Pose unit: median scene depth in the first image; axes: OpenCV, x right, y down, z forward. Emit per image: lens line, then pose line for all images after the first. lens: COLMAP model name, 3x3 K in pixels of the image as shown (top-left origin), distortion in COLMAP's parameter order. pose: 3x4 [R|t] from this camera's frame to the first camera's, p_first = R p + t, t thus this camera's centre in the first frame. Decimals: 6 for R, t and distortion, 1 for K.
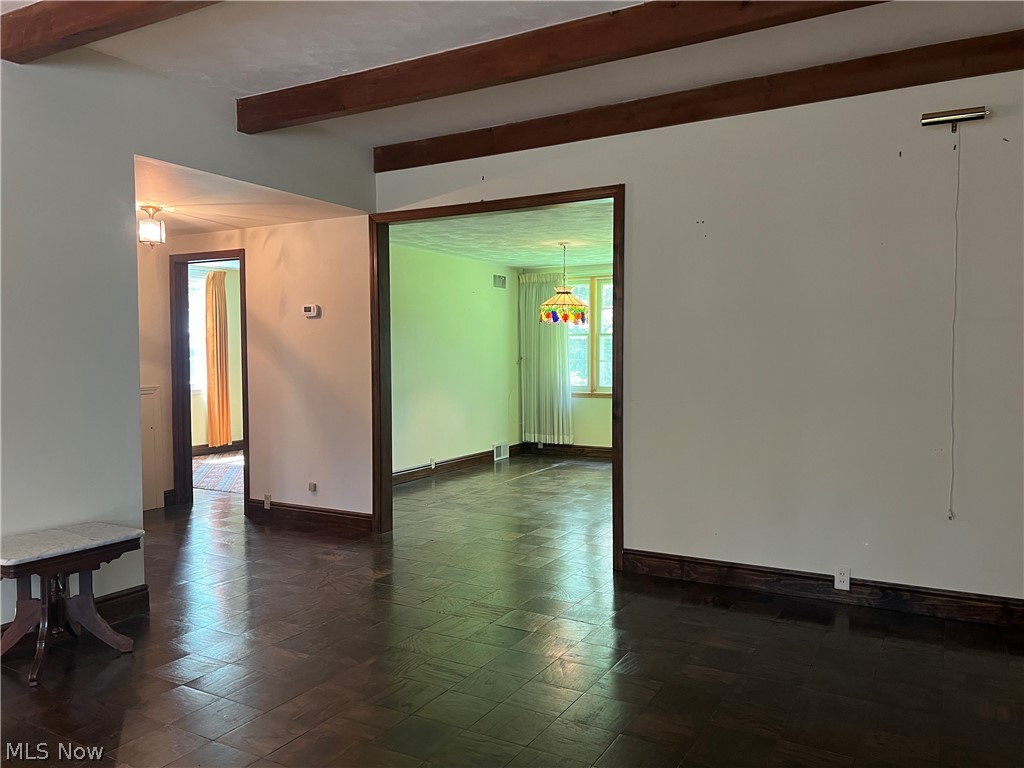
lens RADIAL K [[766.9, 0, 511.0], [0, 766.9, 381.9], [0, 0, 1]] dist [0.074515, -0.010339]
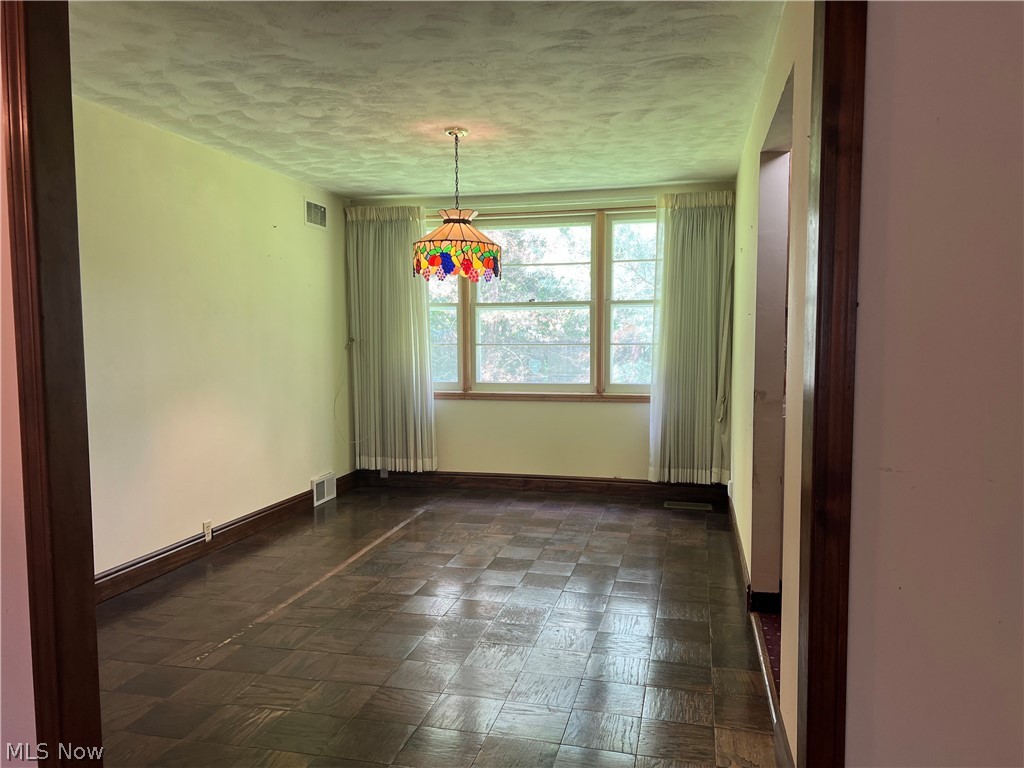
lens RADIAL K [[766.9, 0, 515.8], [0, 766.9, 386.0], [0, 0, 1]] dist [0.074515, -0.010339]
pose [[0.958104, -0.020002, 0.285722, -0.041415], [0.011769, 0.999465, 0.030501, -0.010828], [-0.286180, -0.025860, 0.957827, 0.358597]]
